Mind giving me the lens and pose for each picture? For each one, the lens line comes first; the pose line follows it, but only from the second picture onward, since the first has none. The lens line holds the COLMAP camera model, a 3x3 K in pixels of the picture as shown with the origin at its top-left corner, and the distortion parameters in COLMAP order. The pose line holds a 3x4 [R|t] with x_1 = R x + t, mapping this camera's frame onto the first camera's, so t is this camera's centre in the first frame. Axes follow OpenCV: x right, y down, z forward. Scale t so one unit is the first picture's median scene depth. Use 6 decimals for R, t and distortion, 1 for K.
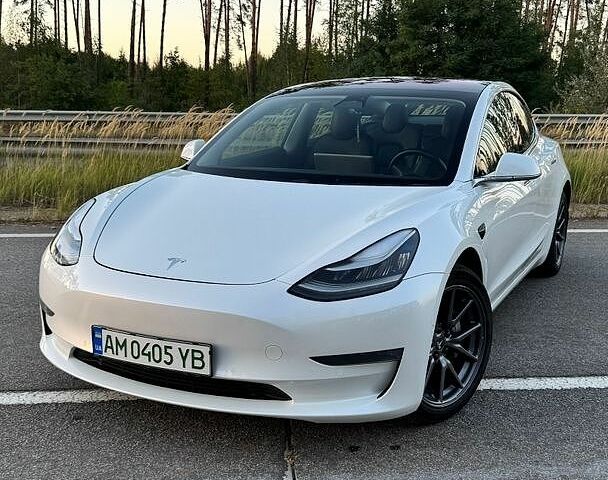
lens RADIAL K [[767.6, 0, 298.0], [0, 767.6, 248.9], [0, 0, 1]] dist [0.068369, 0.000000]
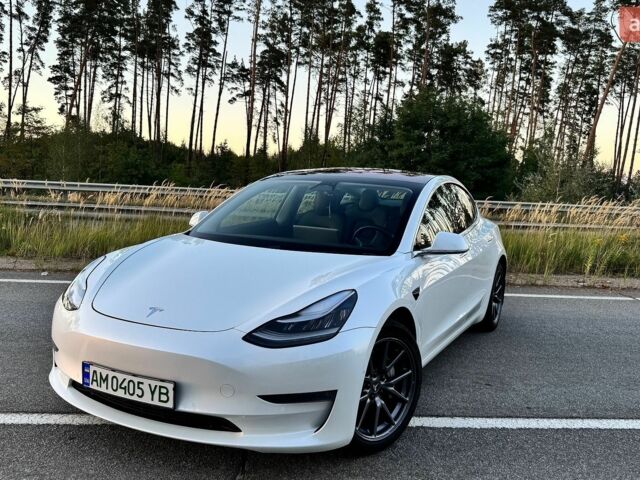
lens RADIAL K [[607.6, 0, 318.0], [0, 607.6, 235.8], [0, 0, 1]] dist [0.046934, 0.000000]
pose [[0.999308, 0.037183, 0.000091, 0.086649], [-0.036973, 0.993933, -0.103588, -0.009635], [-0.003942, 0.103513, 0.994620, 0.026419]]
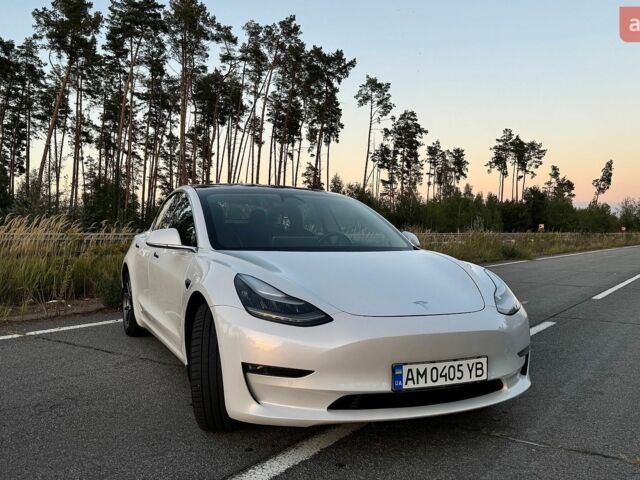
lens RADIAL K [[607.6, 0, 315.4], [0, 607.6, 237.1], [0, 0, 1]] dist [0.046934, 0.000000]
pose [[0.638095, -0.013093, 0.769847, -0.986913], [0.145816, 0.983817, -0.104129, -0.012604], [-0.756024, 0.178700, 0.629677, 0.435975]]
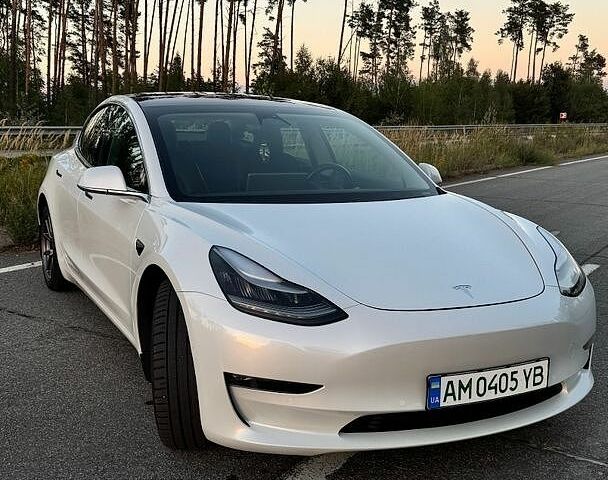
lens RADIAL K [[767.6, 0, 303.5], [0, 767.6, 243.0], [0, 0, 1]] dist [0.068369, 0.000000]
pose [[0.608908, -0.128025, 0.782841, -0.954526], [0.143013, 0.988436, 0.050410, -0.109006], [-0.780242, 0.081261, 0.620176, 0.515705]]
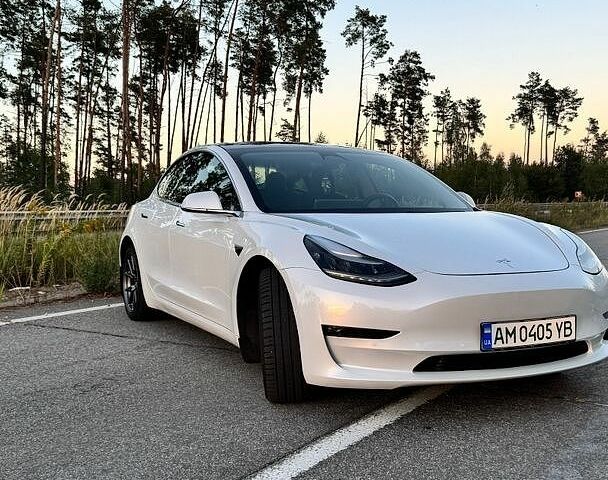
lens RADIAL K [[767.6, 0, 308.0], [0, 767.6, 243.1], [0, 0, 1]] dist [0.068369, 0.000000]
pose [[0.621652, -0.054385, 0.781403, -1.217482], [0.165725, 0.984135, -0.063349, 0.011505], [-0.765561, 0.168879, 0.620803, 0.440141]]
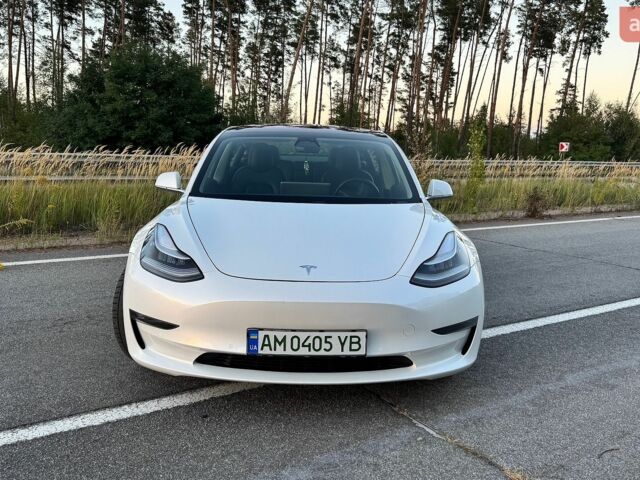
lens RADIAL K [[607.6, 0, 315.7], [0, 607.6, 239.3], [0, 0, 1]] dist [0.046934, 0.000000]
pose [[0.885428, -0.056097, 0.461379, -0.550491], [0.073433, 0.997106, -0.019691, -0.008673], [-0.458939, 0.051315, 0.886985, 0.125390]]
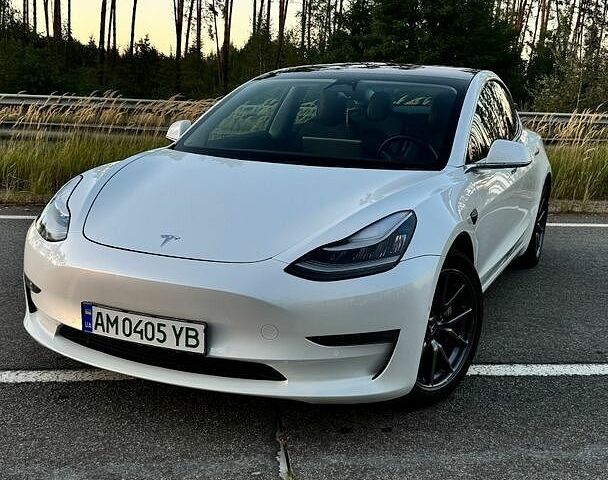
lens RADIAL K [[767.6, 0, 293.5], [0, 767.6, 252.6], [0, 0, 1]] dist [0.068369, 0.000000]
pose [[0.999127, 0.020032, 0.036659, -0.033666], [-0.020519, 0.999705, 0.012966, 0.017077], [-0.036388, -0.013707, 0.999244, 0.012475]]
